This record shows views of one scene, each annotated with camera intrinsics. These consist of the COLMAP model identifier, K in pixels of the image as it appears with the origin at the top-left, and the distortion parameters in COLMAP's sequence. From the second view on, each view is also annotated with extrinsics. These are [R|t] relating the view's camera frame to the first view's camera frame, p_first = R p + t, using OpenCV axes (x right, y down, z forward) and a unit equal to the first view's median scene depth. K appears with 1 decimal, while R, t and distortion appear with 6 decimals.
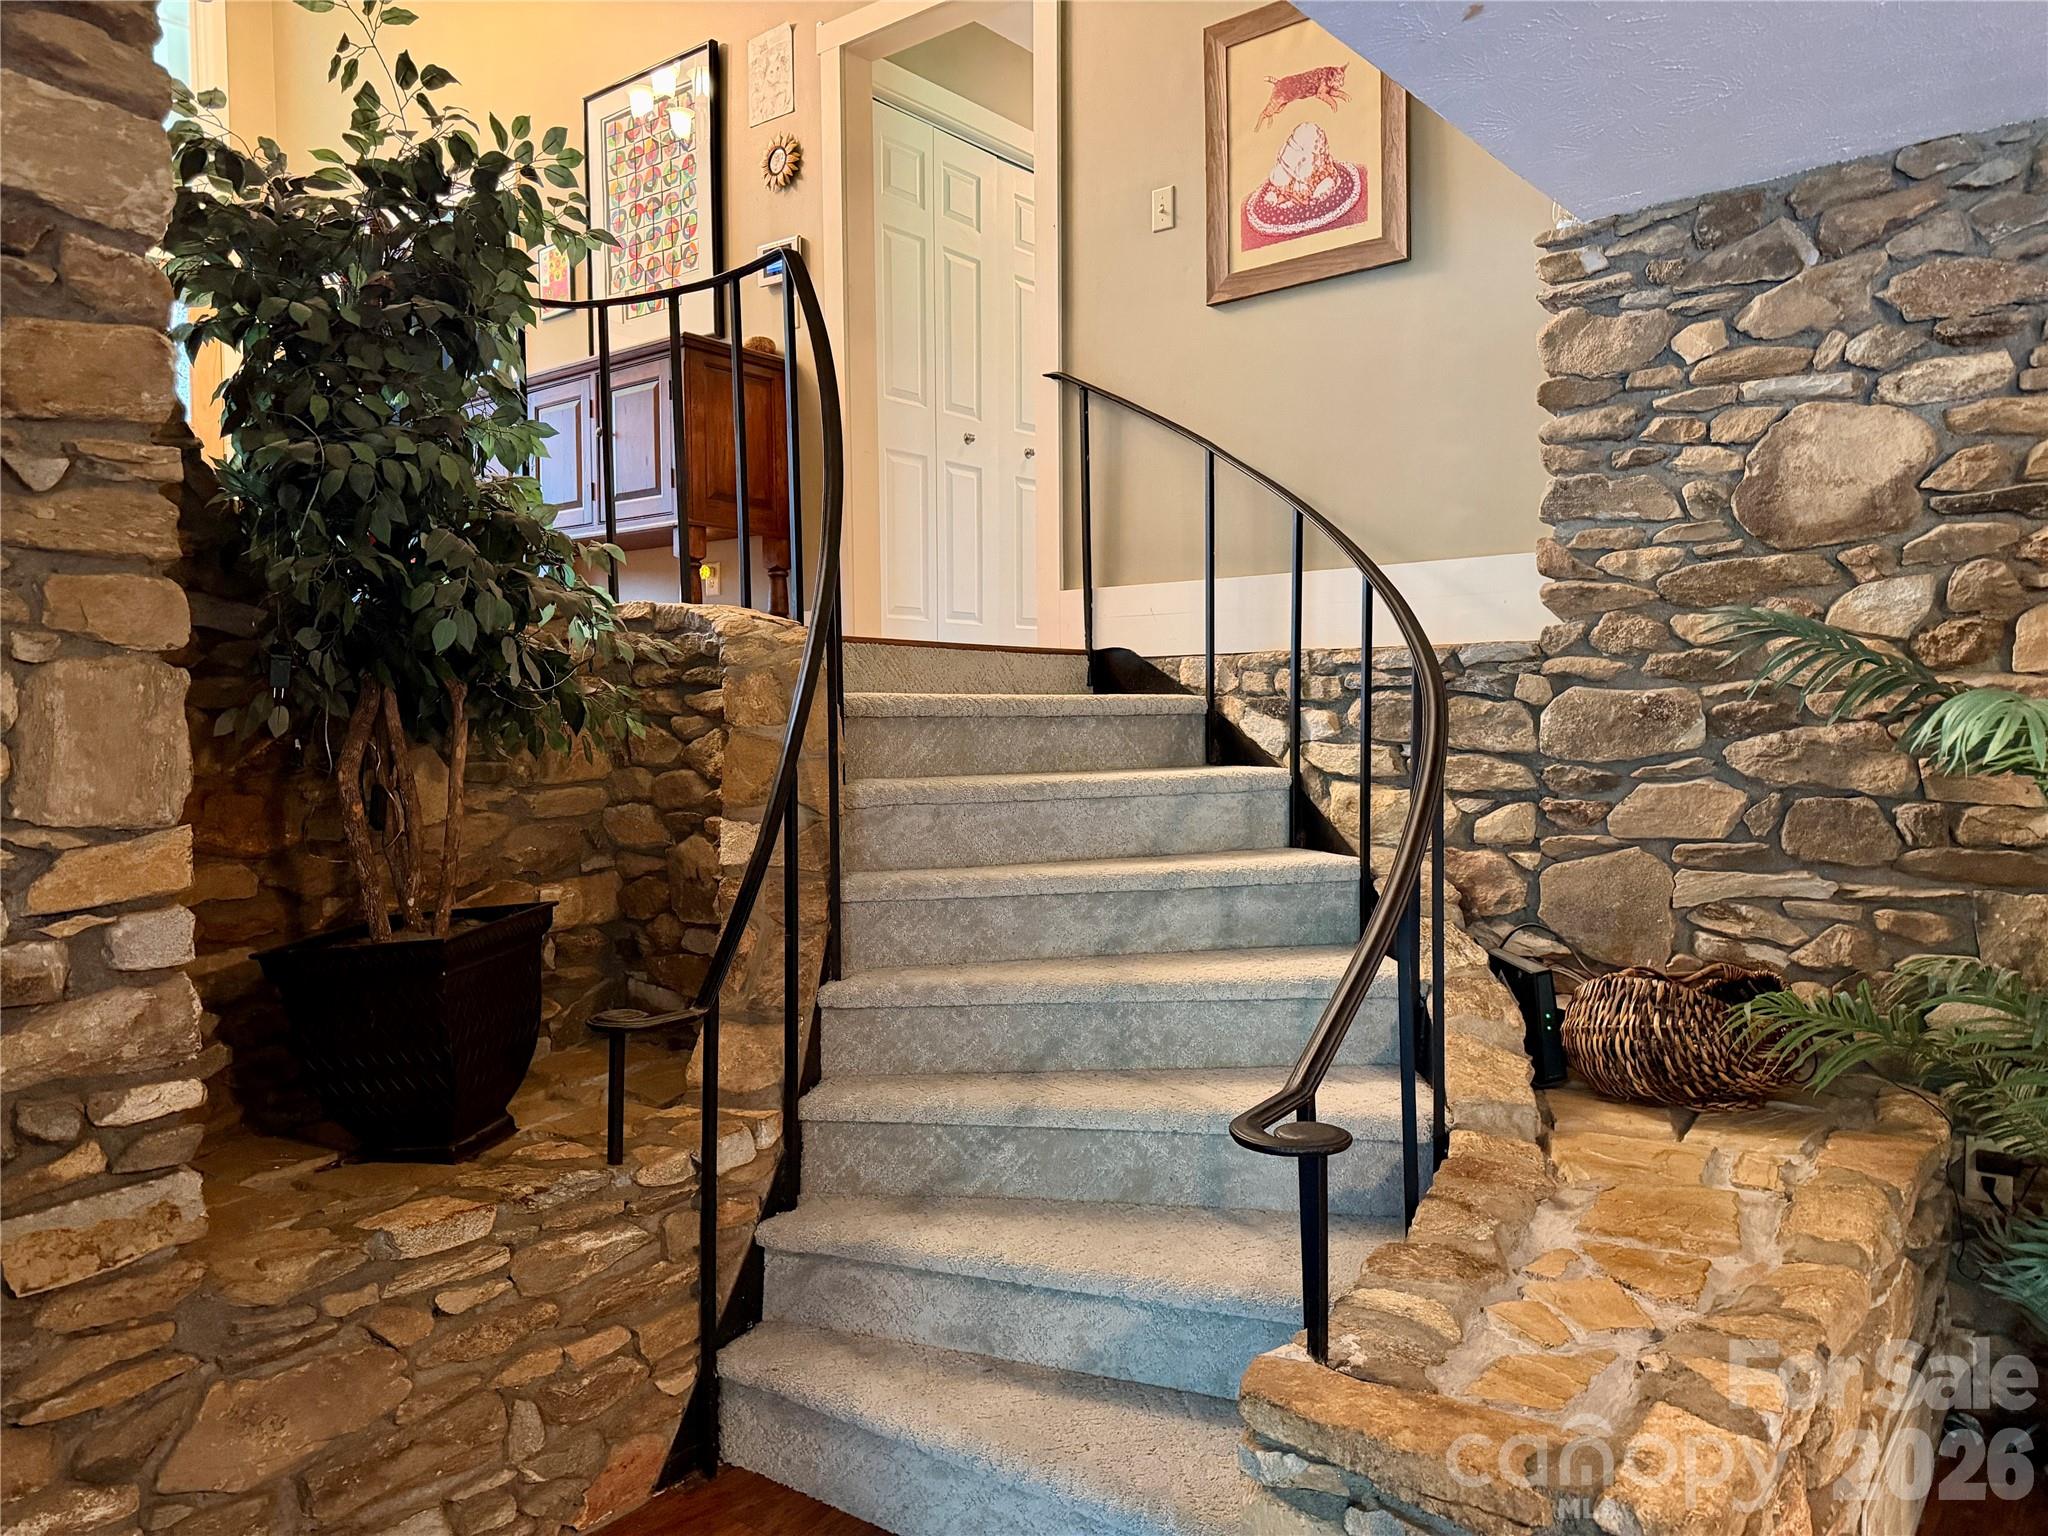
lens RADIAL K [[1515.6, 0, 1024.0], [0, 1515.6, 768.0], [0, 0, 1]] dist [0.003334, 0.001465]
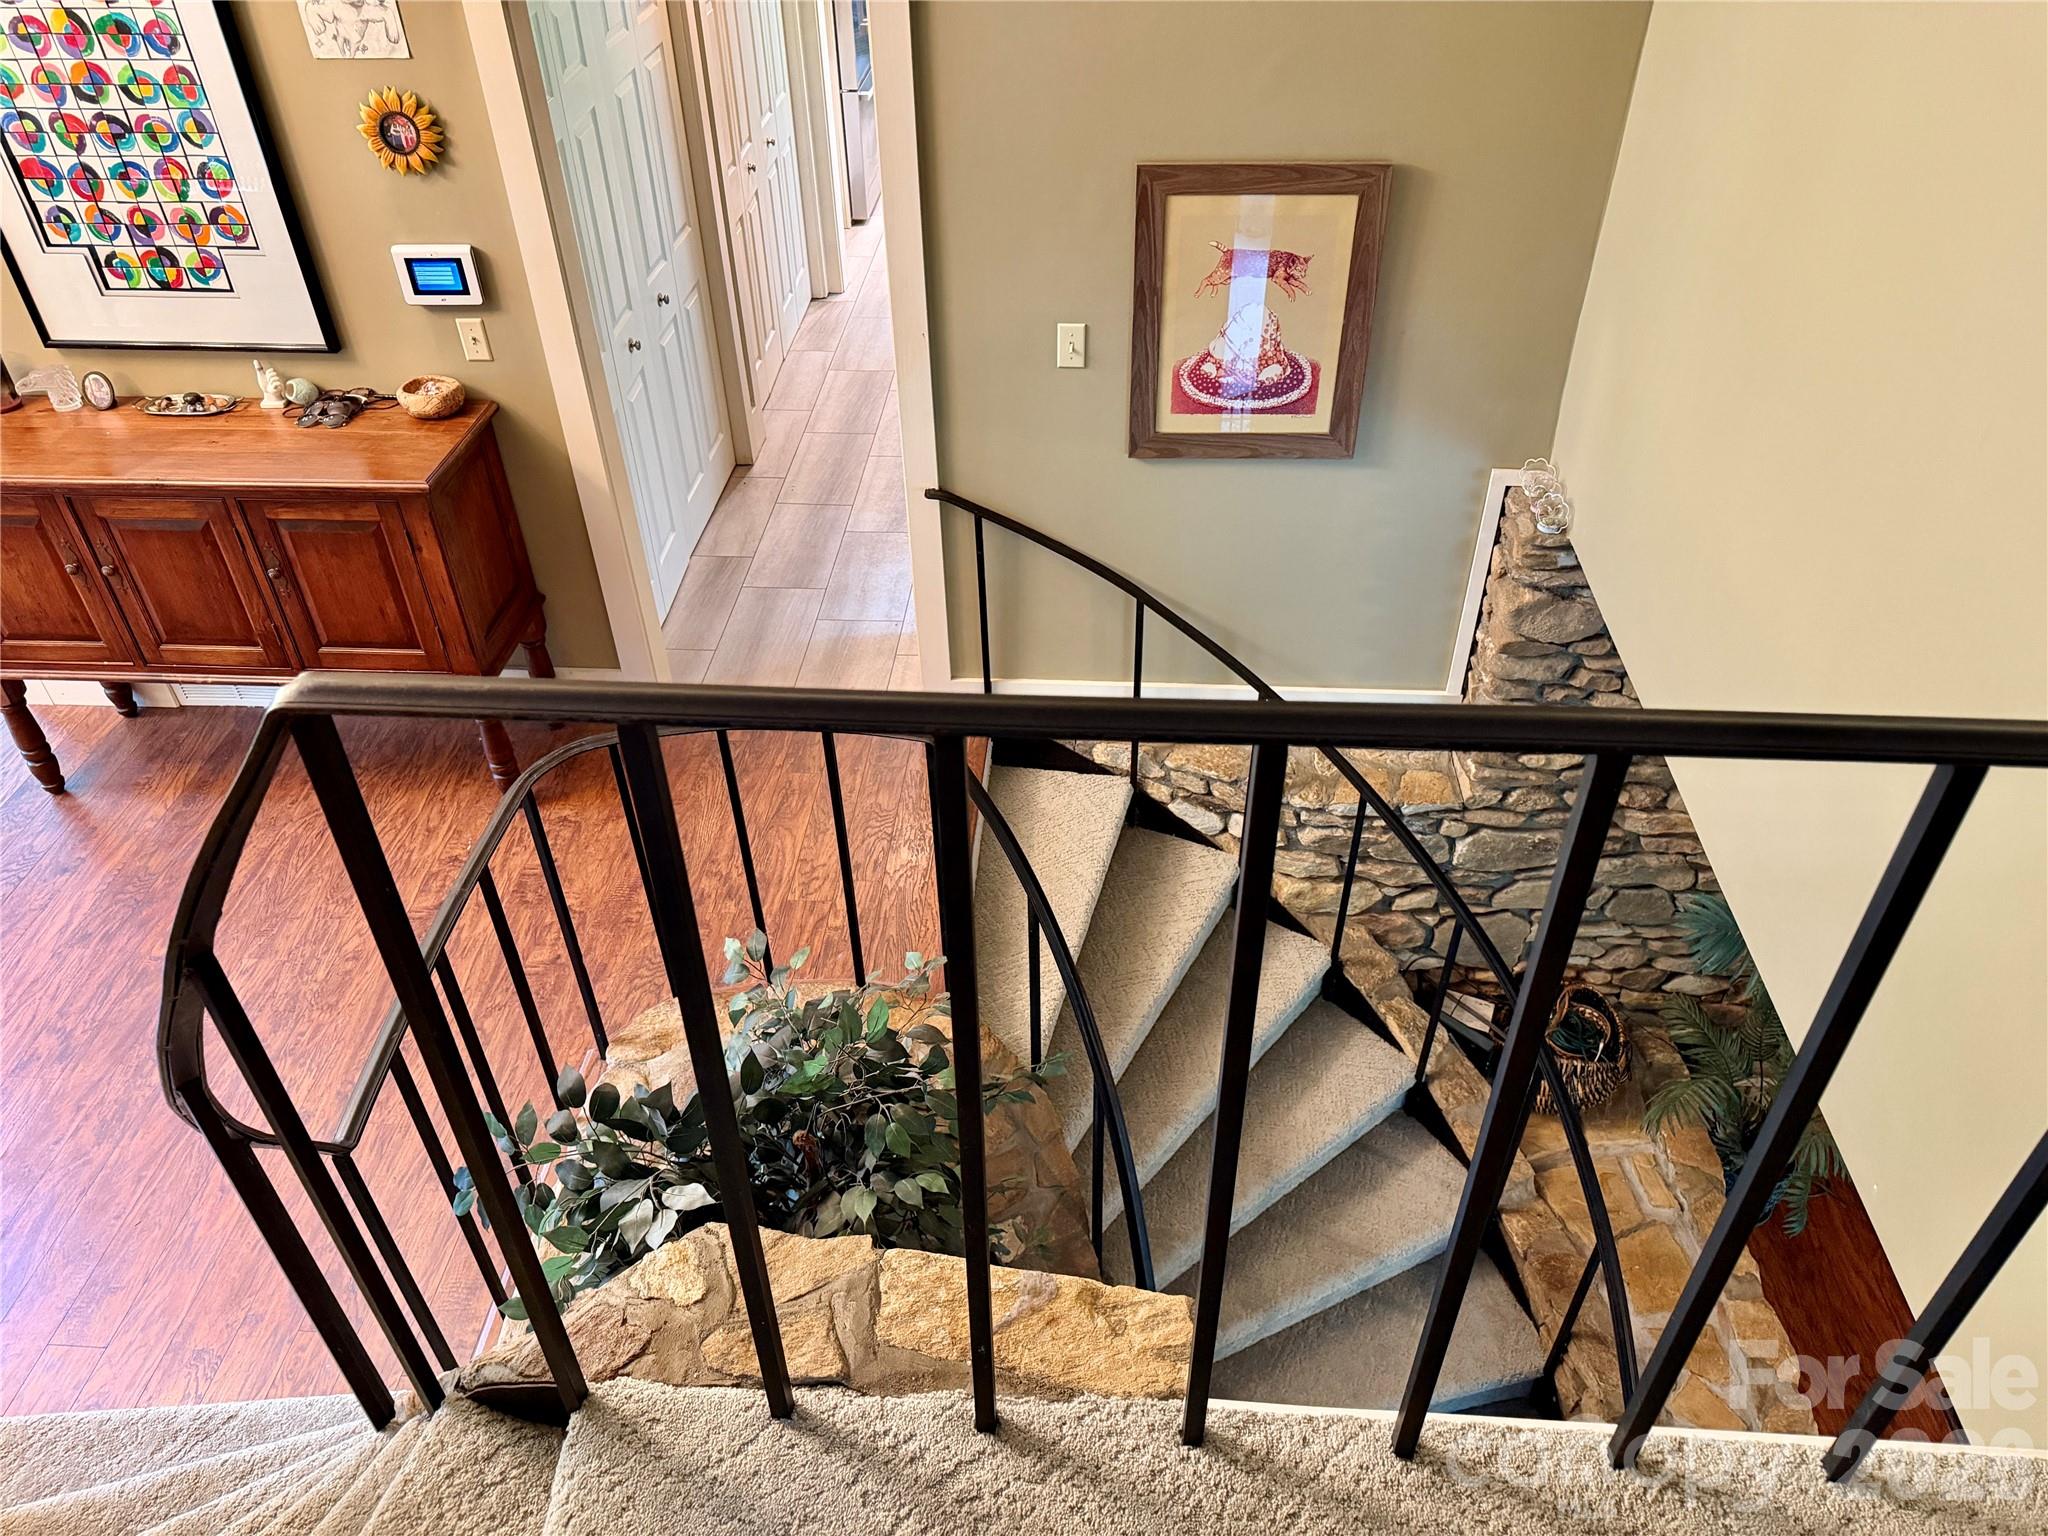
lens RADIAL K [[1431.4, 0, 1024.0], [0, 1431.4, 768.0], [0, 0, 1]] dist [0.052060, -0.000040]
pose [[0.811818, -0.379250, 0.443984, -0.446104], [0.024831, 0.782097, 0.622662, -0.772225], [-0.583383, -0.494464, 0.644337, 0.368760]]
